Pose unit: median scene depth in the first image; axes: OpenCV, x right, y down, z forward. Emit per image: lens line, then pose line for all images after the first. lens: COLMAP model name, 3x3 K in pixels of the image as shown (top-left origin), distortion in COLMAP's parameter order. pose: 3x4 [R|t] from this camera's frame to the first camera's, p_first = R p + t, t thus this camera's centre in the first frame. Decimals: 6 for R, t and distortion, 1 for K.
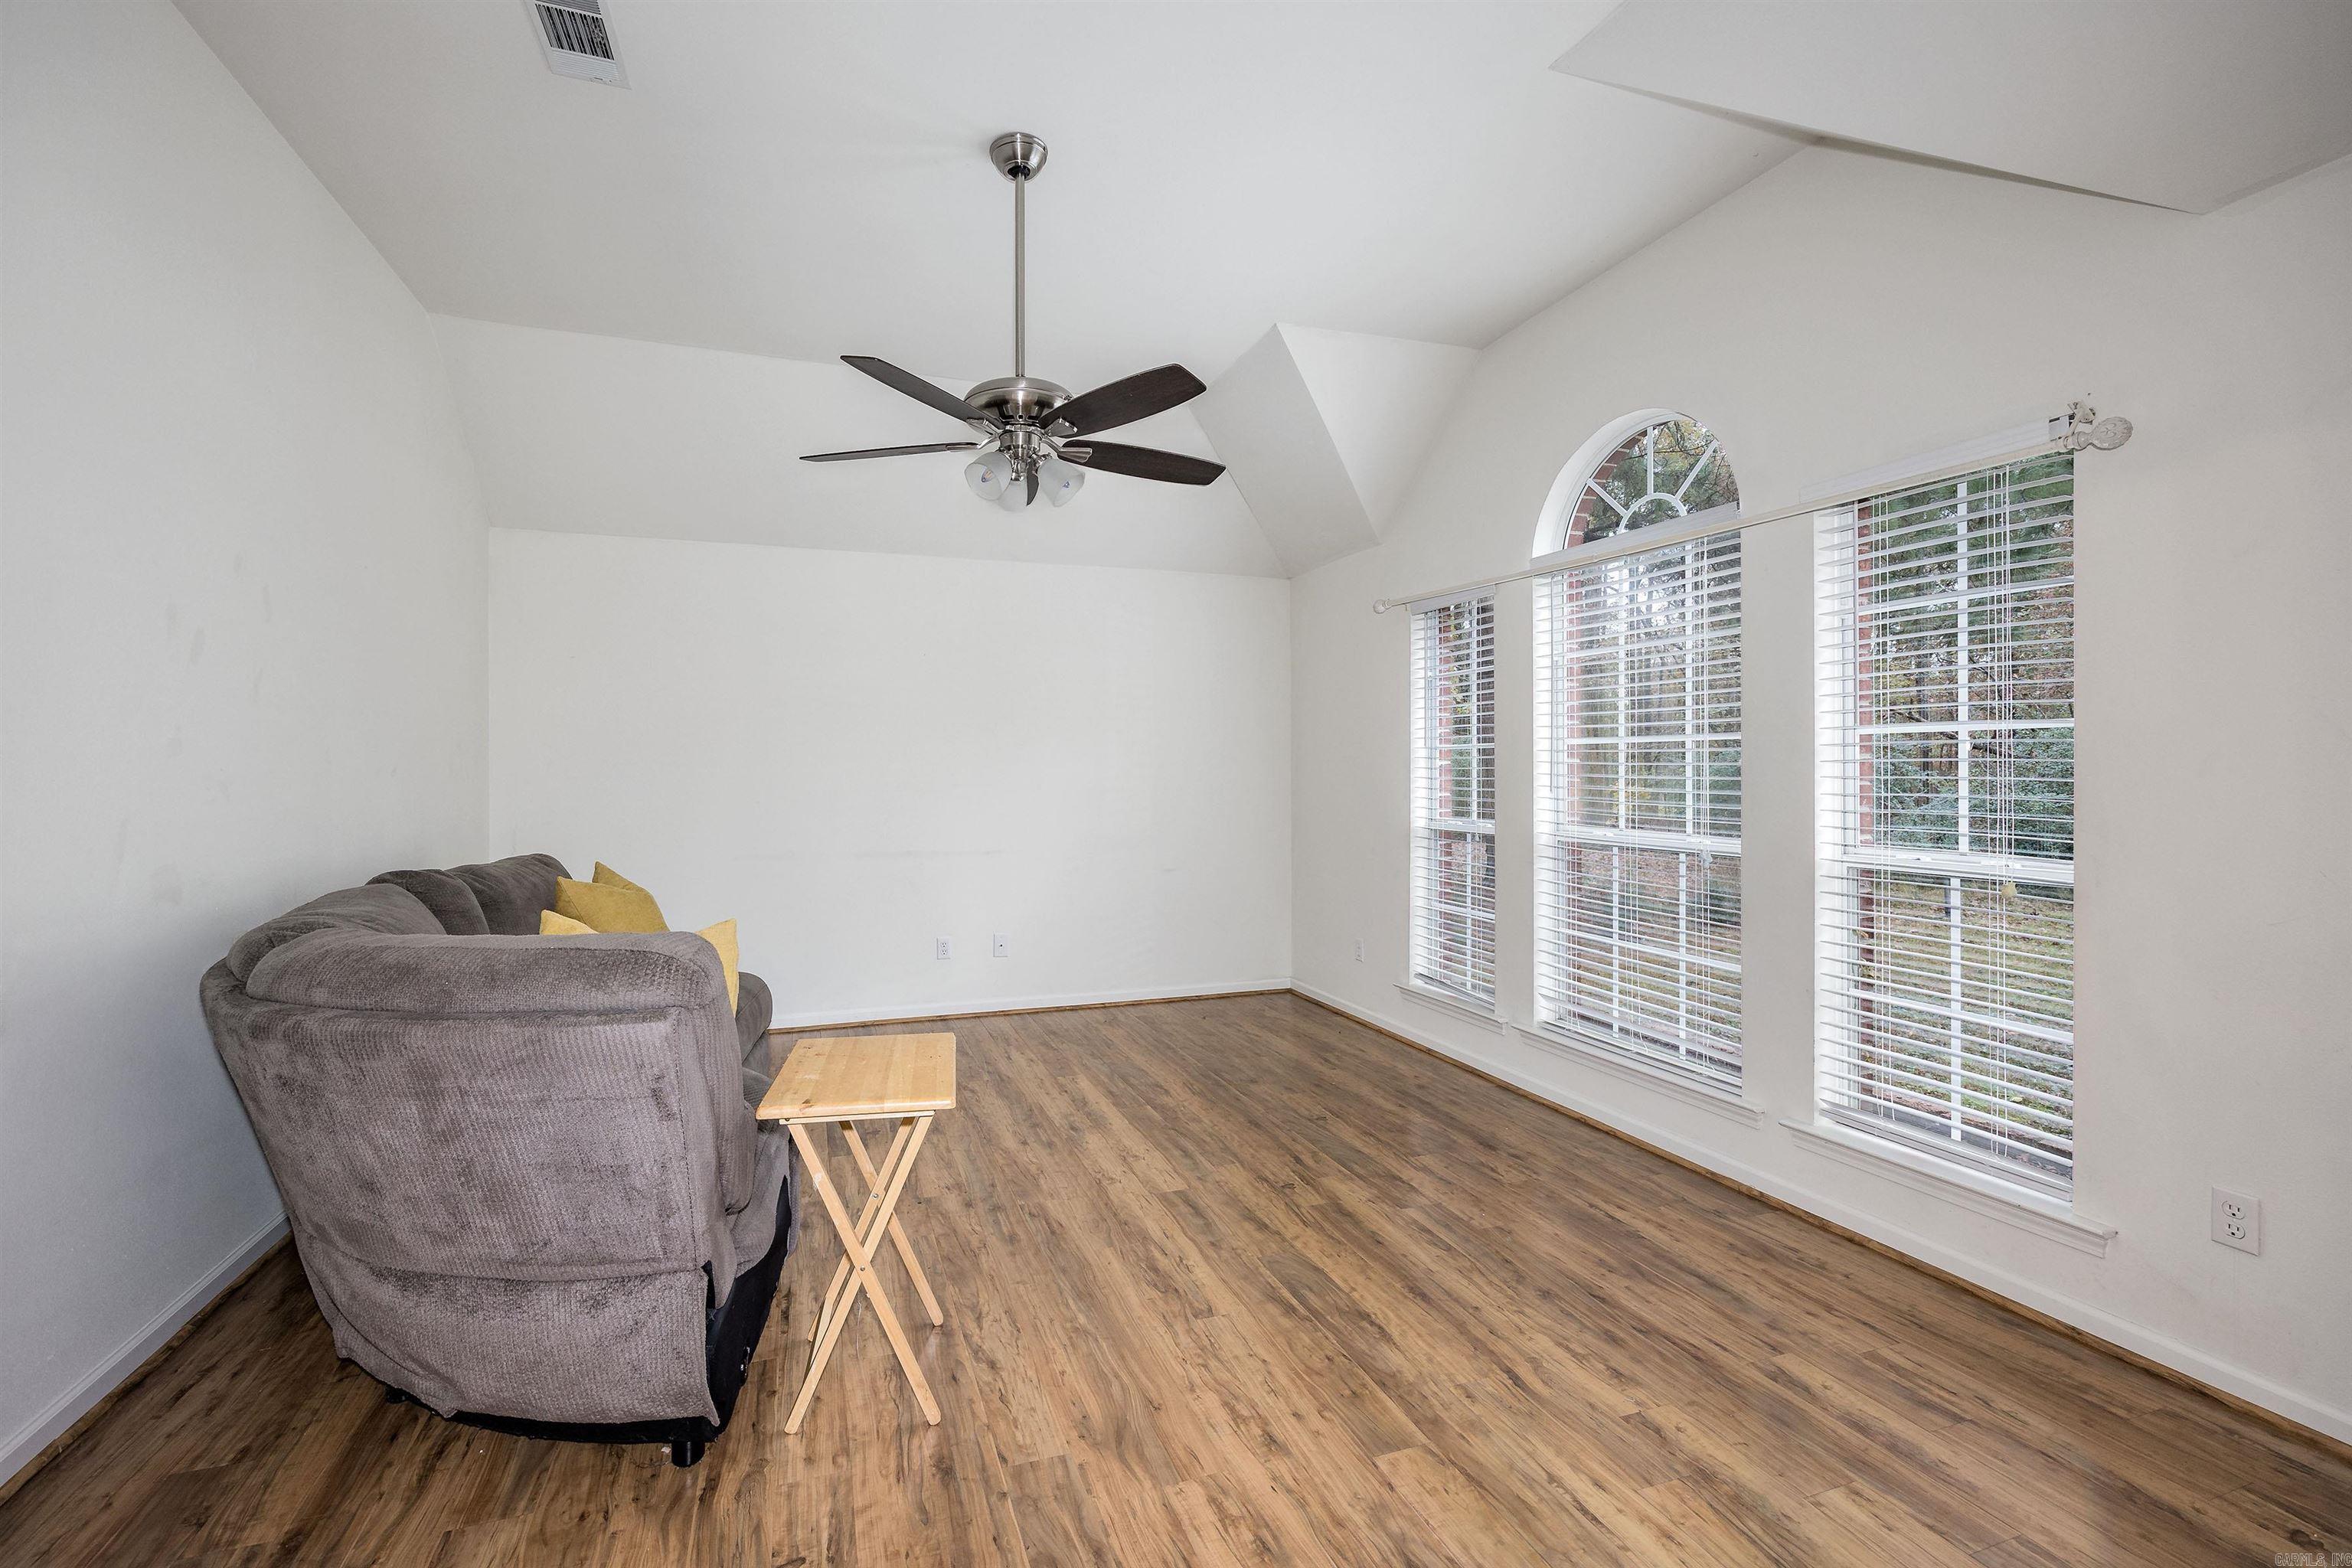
lens RADIAL K [[963.9, 0, 1113.3], [0, 963.9, 769.7], [0, 0, 1]] dist [-0.003437, 0.000715]
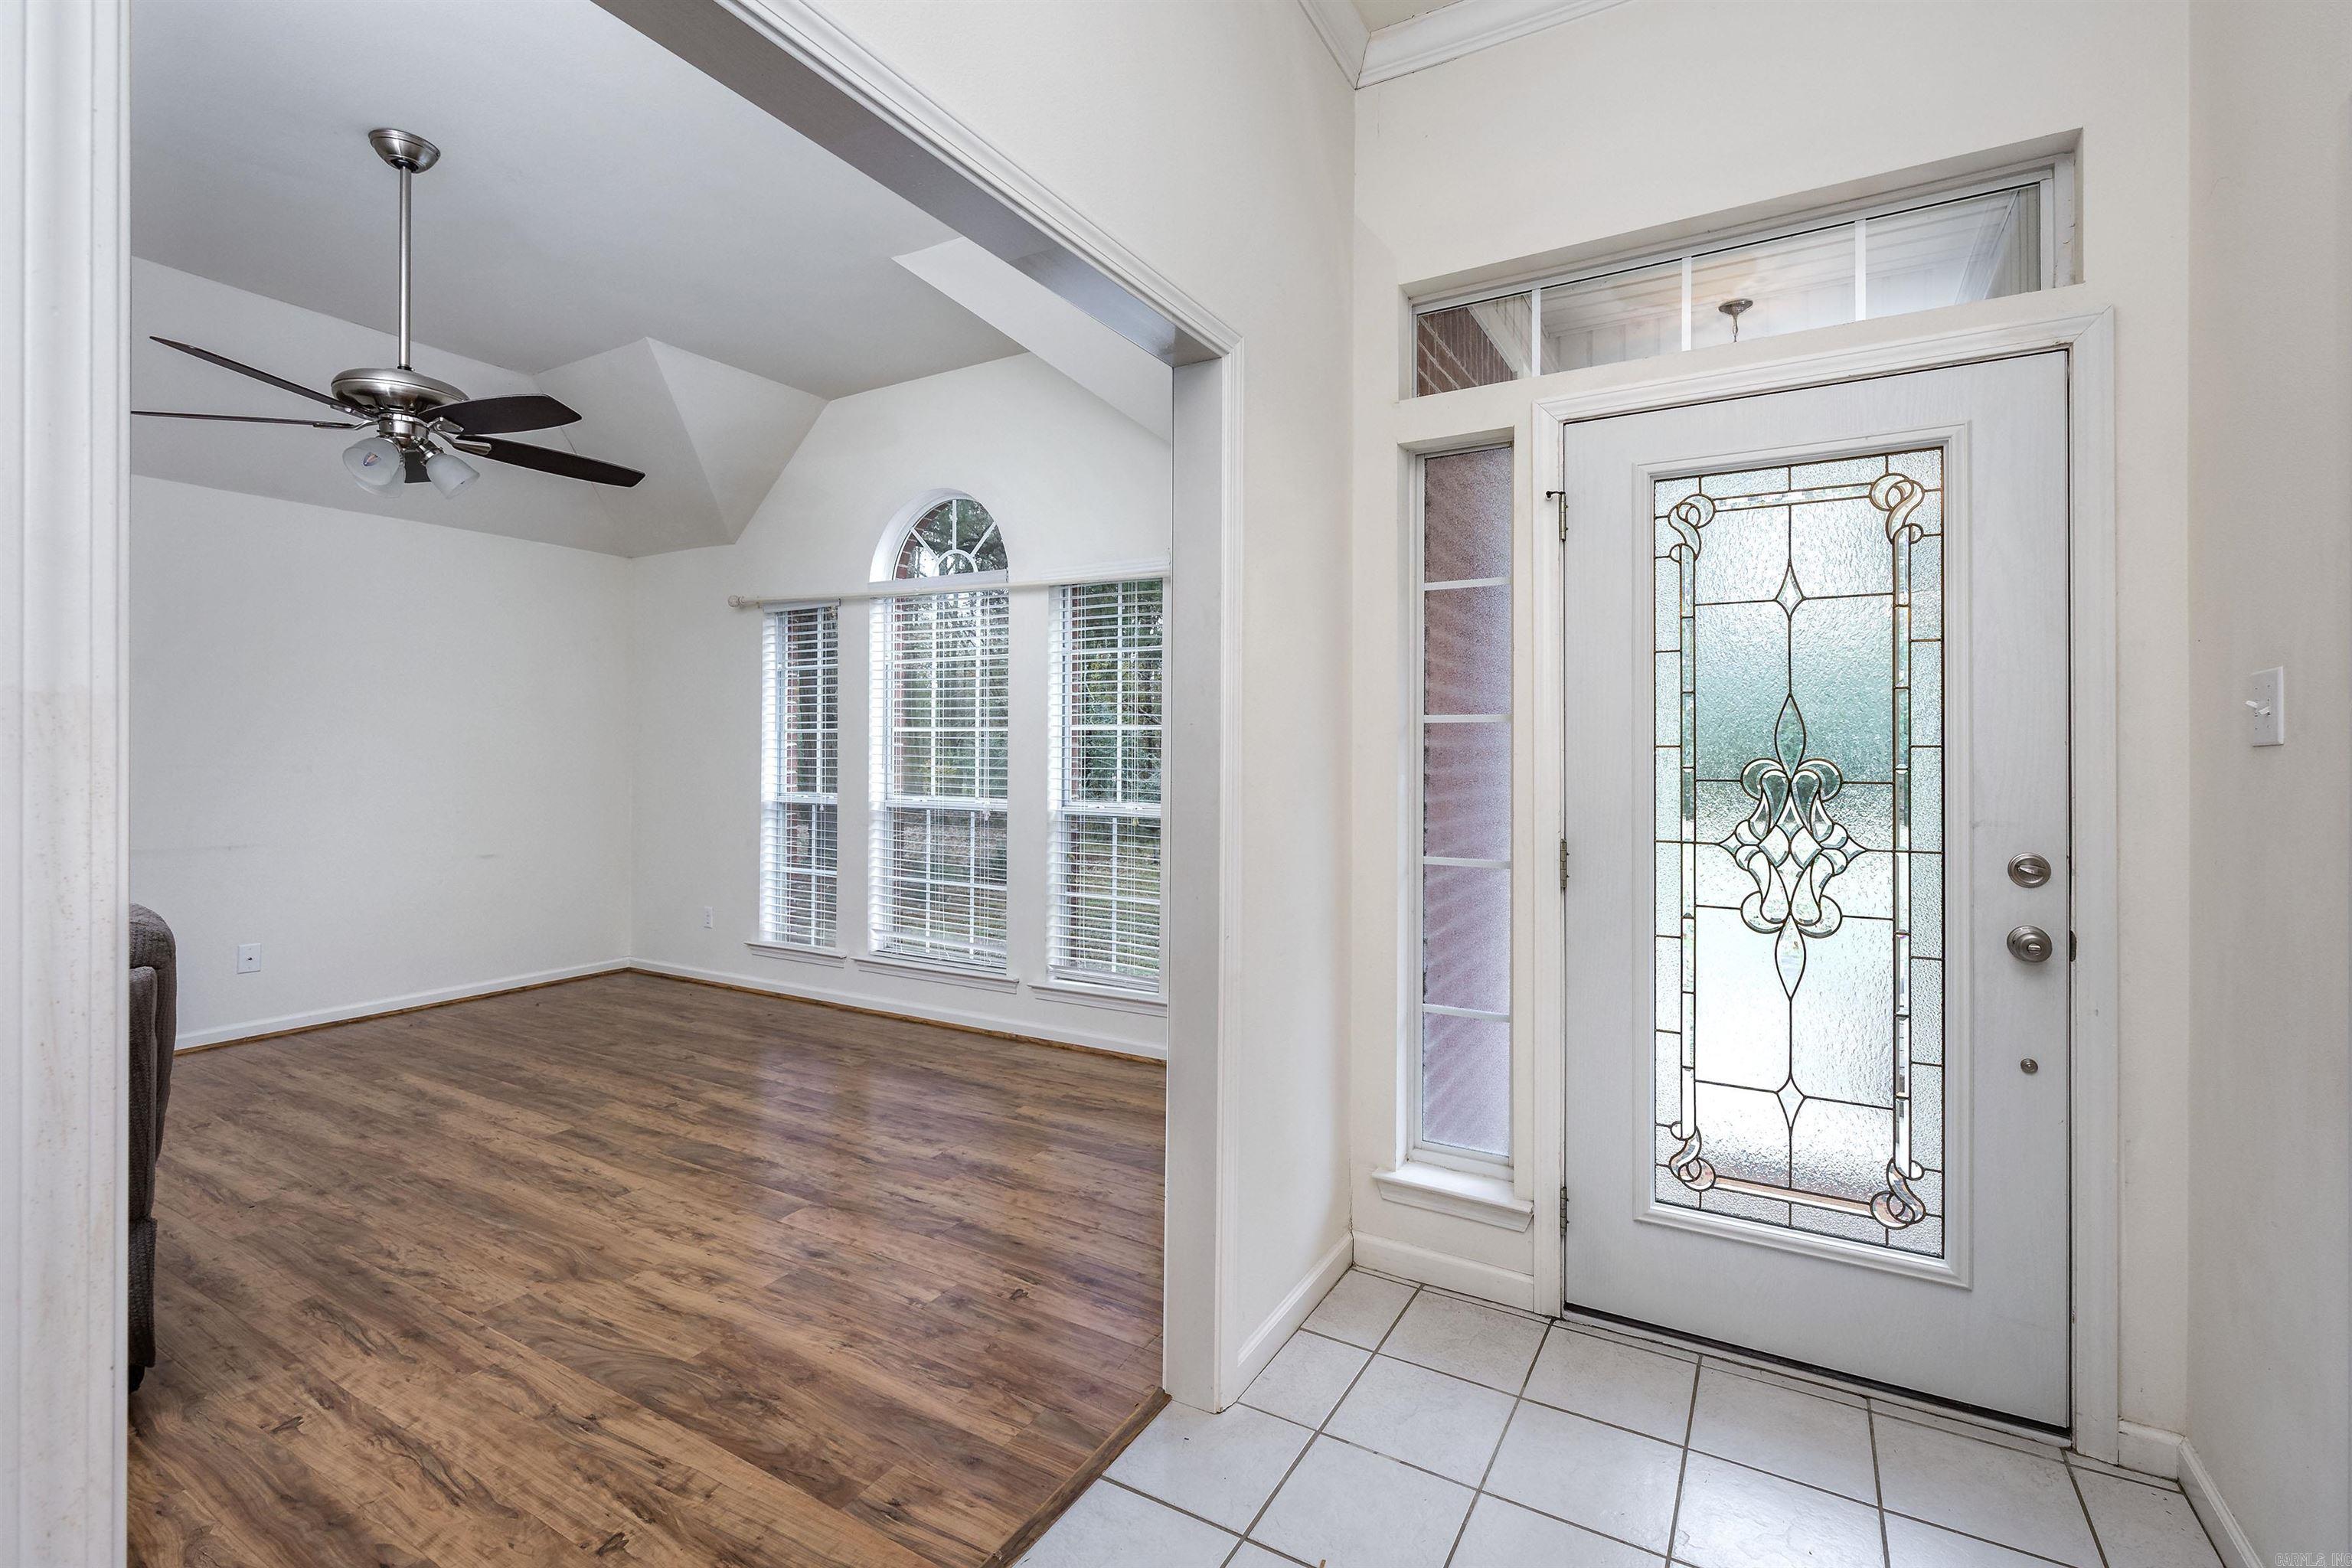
lens RADIAL K [[1019.8, 0, 1194.6], [0, 1019.8, 756.7], [0, 0, 1]] dist [-0.004464, 0.000489]
pose [[0.739592, 0.003248, 0.673047, -0.200827], [-0.007887, 0.999962, 0.003840, -0.001676], [-0.673009, -0.008148, 0.739590, -0.374510]]
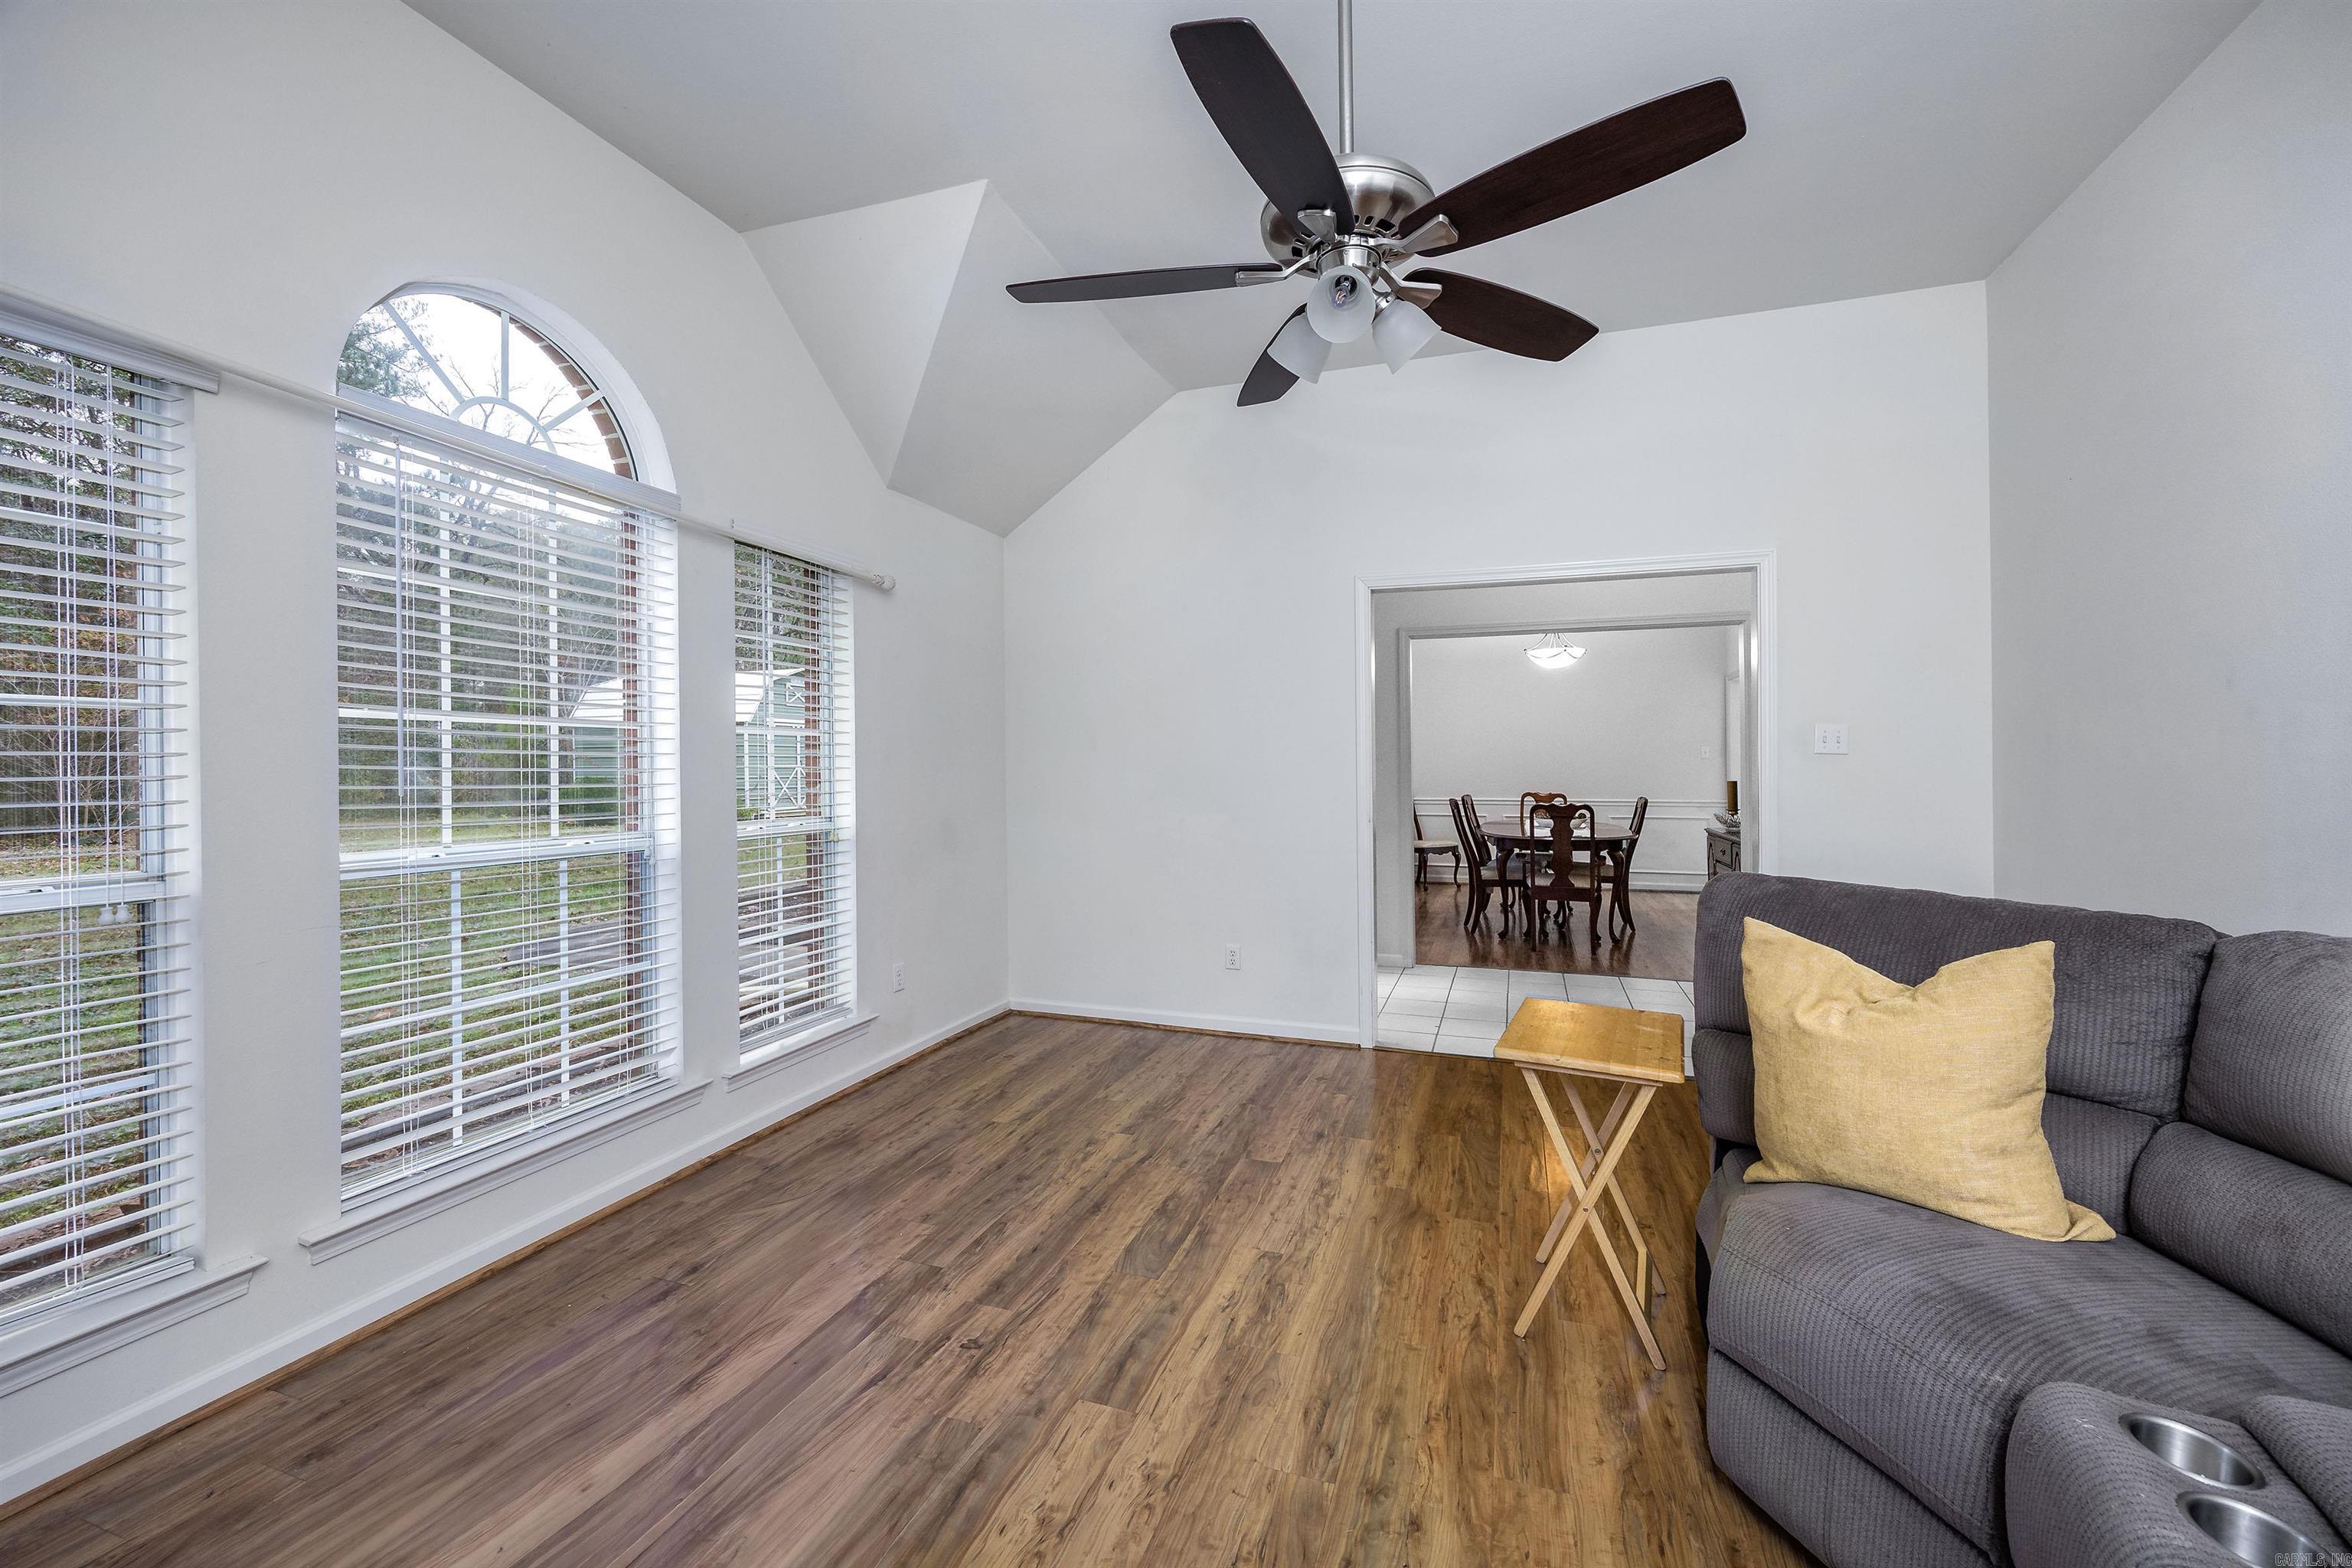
lens RADIAL K [[963.9, 0, 1176.4], [0, 963.9, 768.3], [0, 0, 1]] dist [-0.003437, 0.000715]
pose [[-0.798799, -0.001386, 0.601597, -0.398274], [0.001026, 0.999993, 0.003665, 0.007380], [-0.601597, 0.003545, -0.798792, 1.619239]]
